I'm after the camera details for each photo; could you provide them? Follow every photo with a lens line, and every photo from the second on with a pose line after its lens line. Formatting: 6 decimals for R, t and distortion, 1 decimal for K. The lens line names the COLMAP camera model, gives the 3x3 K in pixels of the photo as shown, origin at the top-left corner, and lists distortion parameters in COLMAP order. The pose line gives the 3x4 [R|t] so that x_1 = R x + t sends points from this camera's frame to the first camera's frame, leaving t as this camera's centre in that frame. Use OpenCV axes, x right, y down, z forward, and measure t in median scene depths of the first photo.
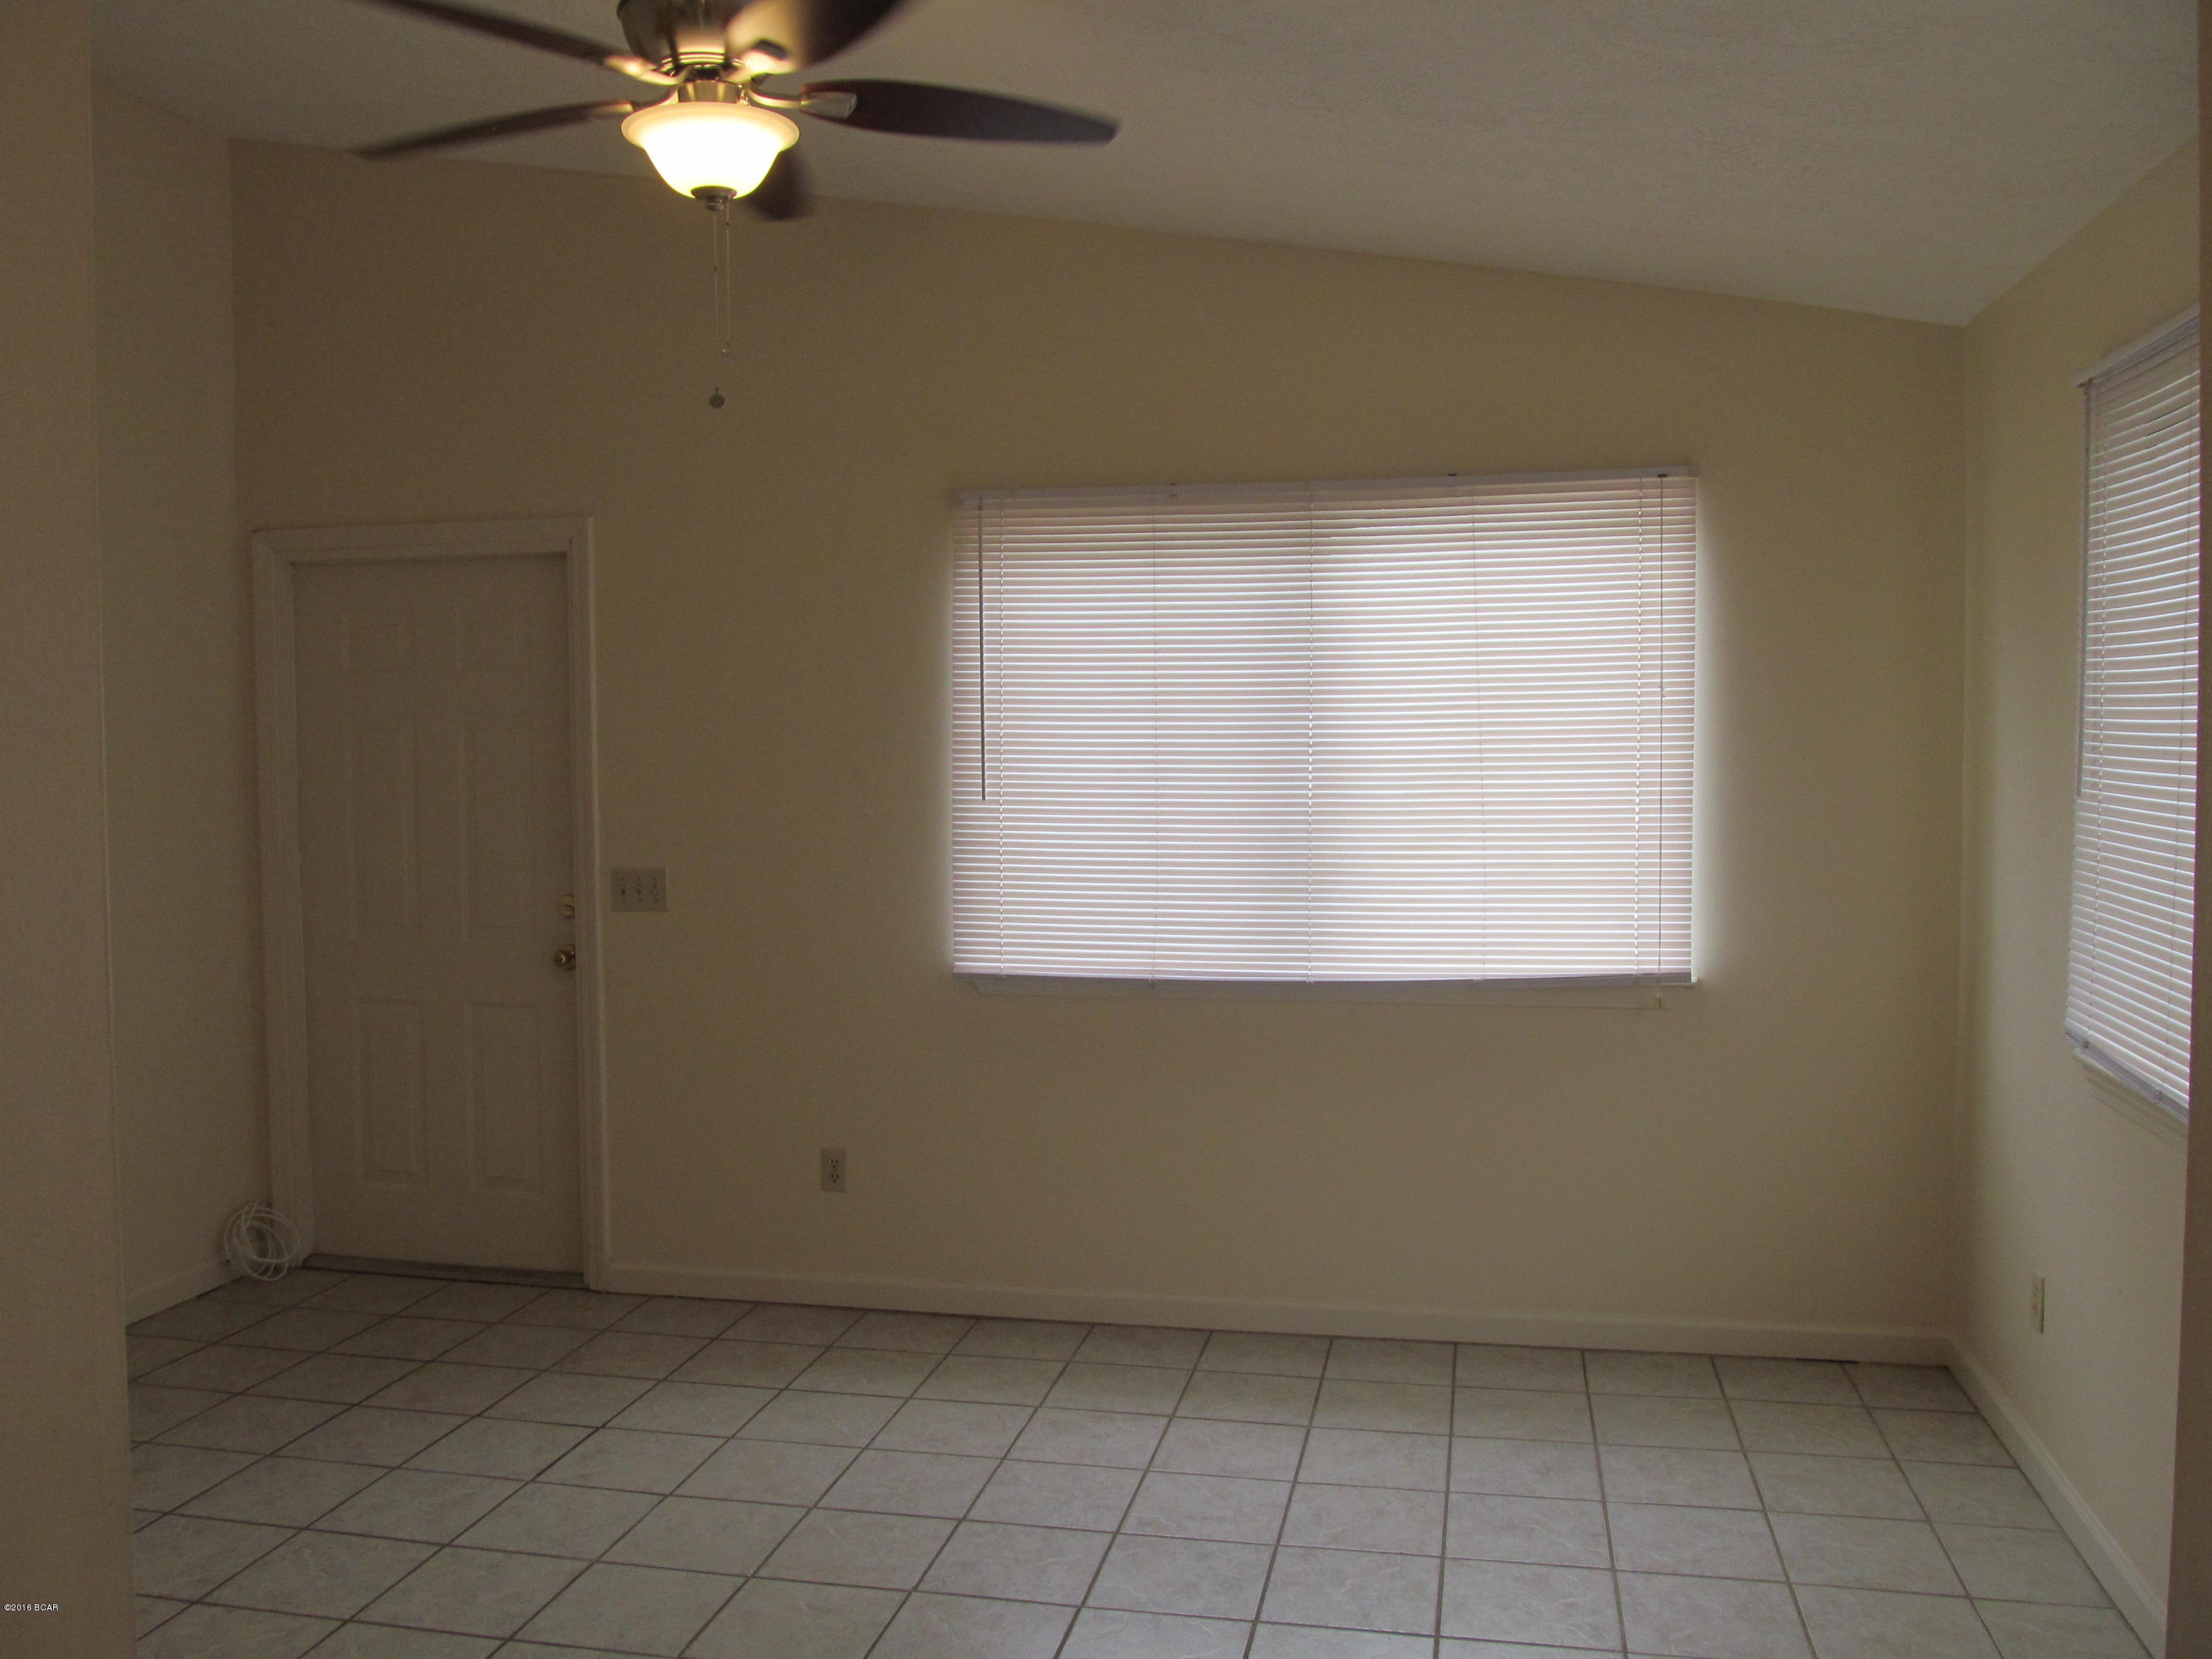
lens RADIAL K [[1815.5, 0, 1108.7], [0, 1815.5, 832.2], [0, 0, 1]] dist [-0.069350, 0.024424]
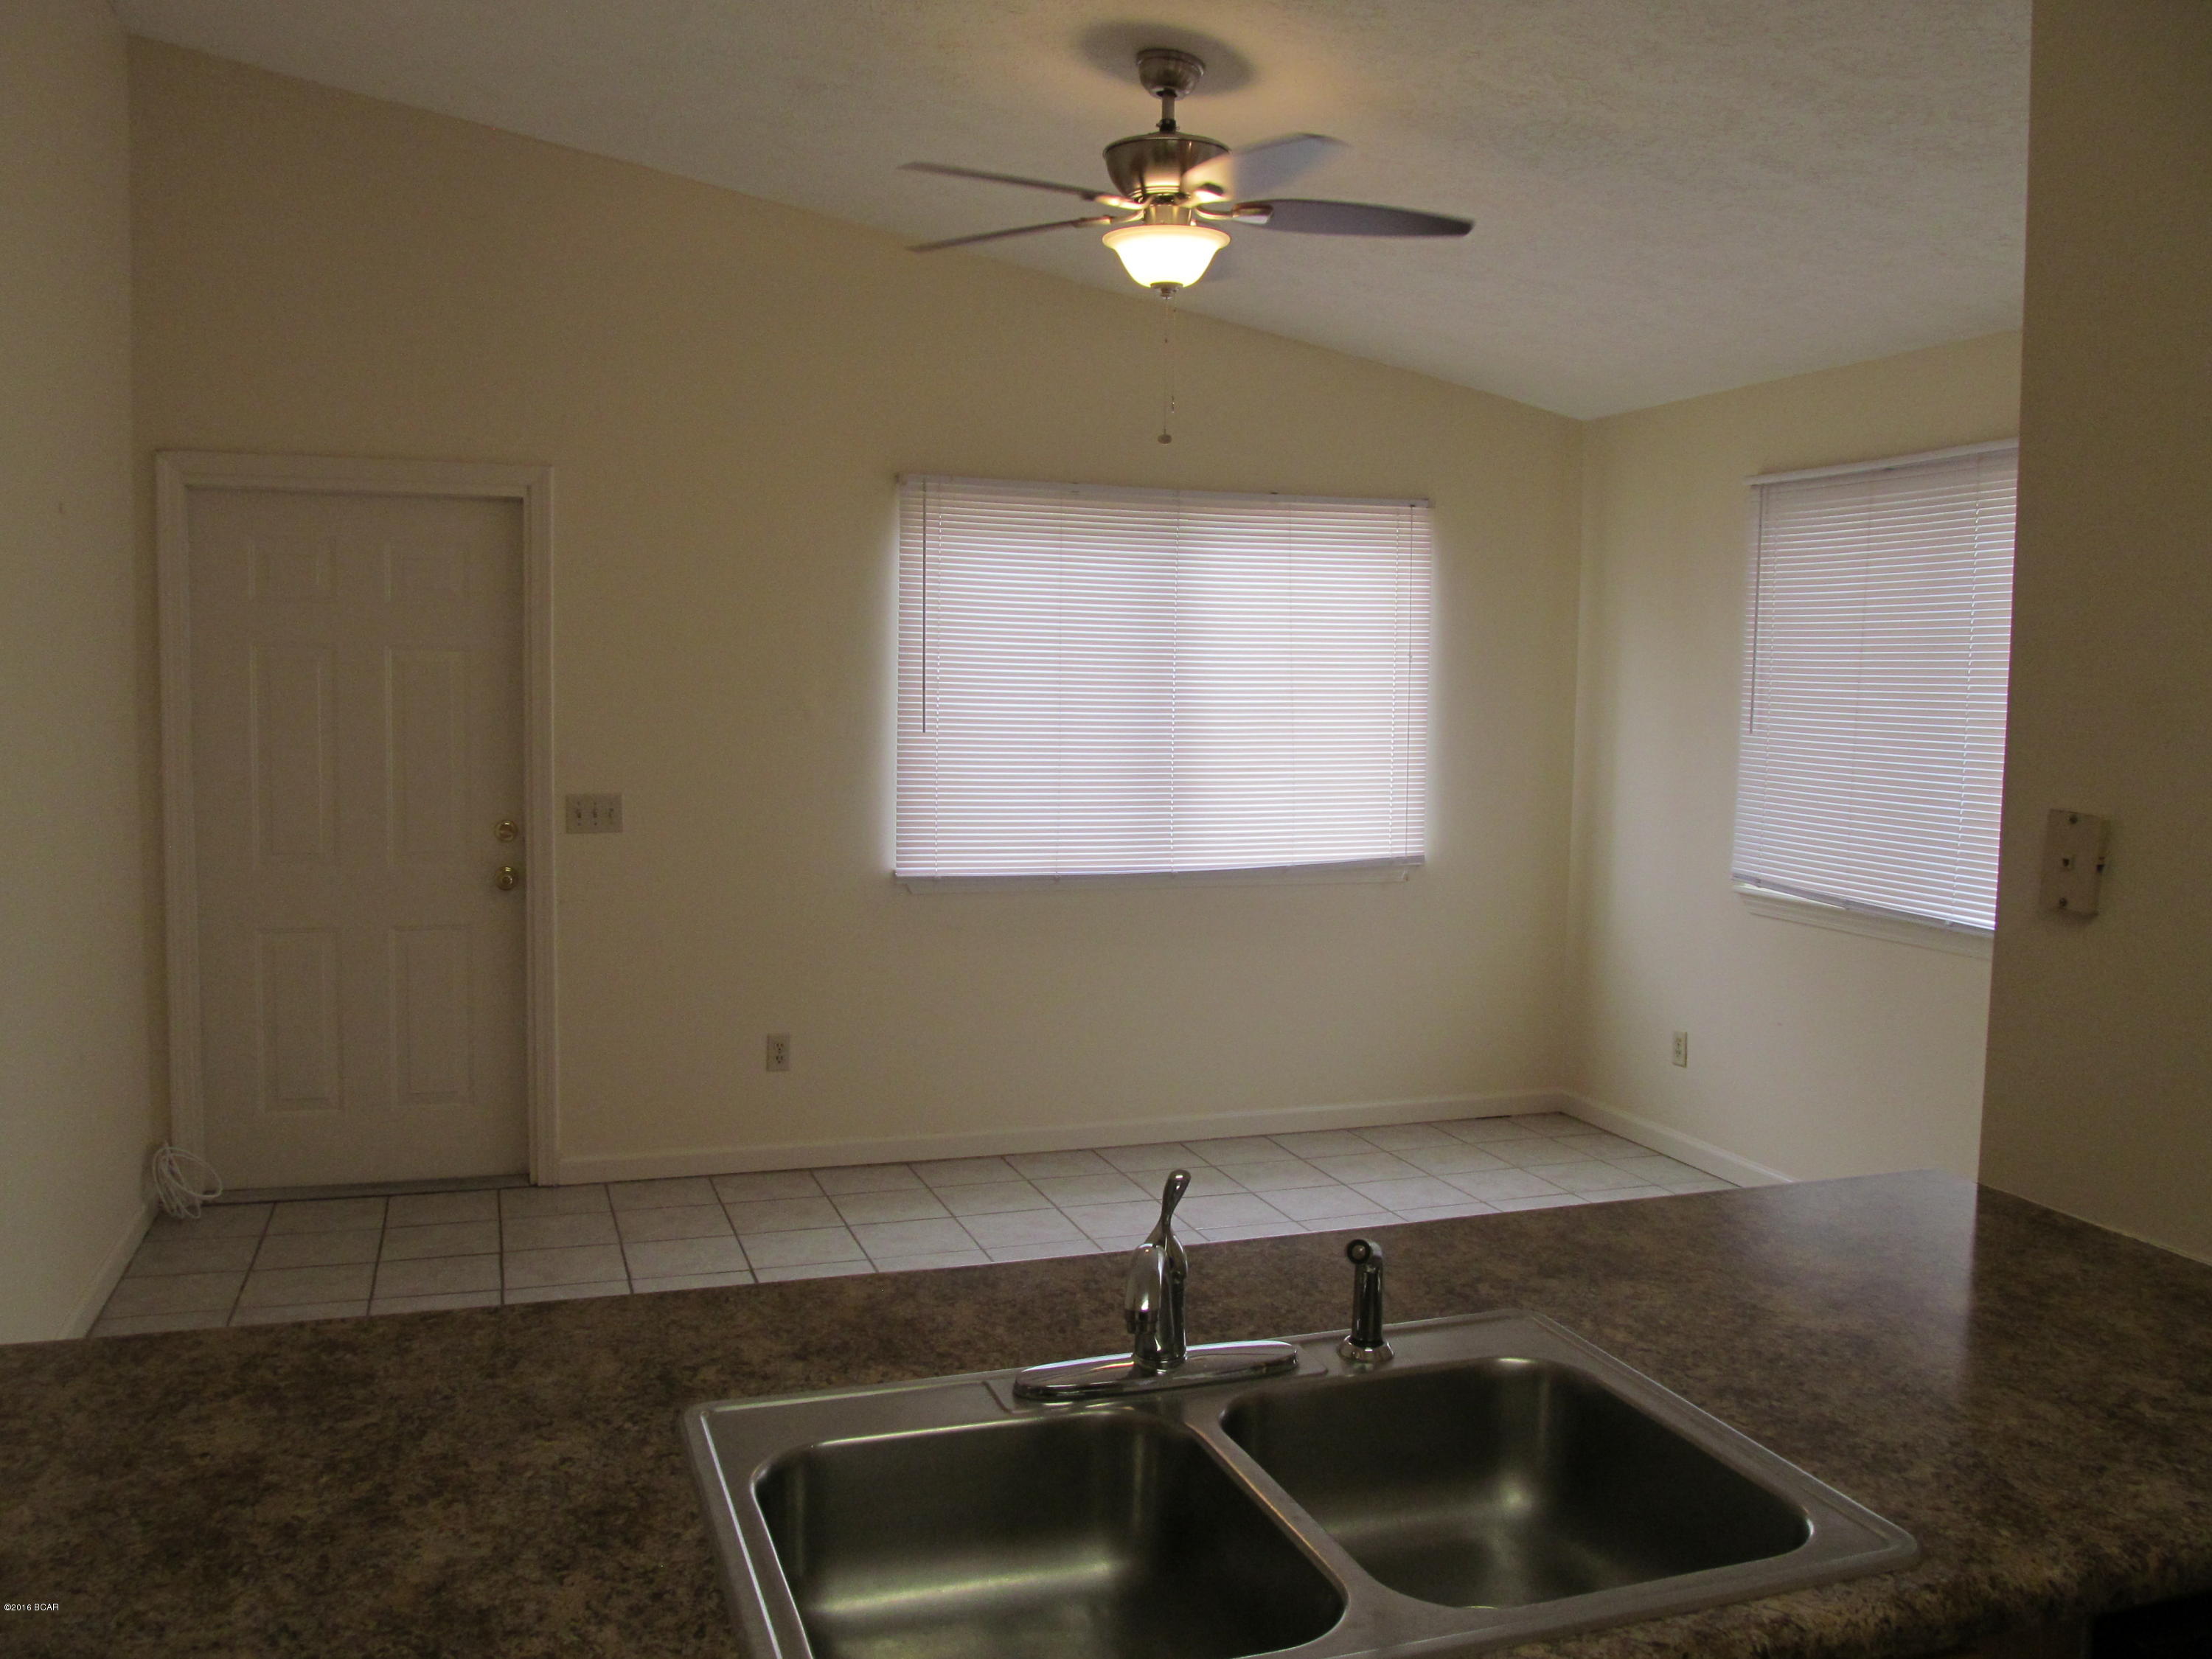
lens RADIAL K [[1815.5, 0, 1147.7], [0, 1815.5, 821.2], [0, 0, 1]] dist [-0.069350, 0.024424]
pose [[0.857559, -0.020860, 0.513963, -0.564718], [0.003346, 0.999382, 0.034978, -0.000442], [-0.514375, -0.028276, 0.857099, -0.113143]]
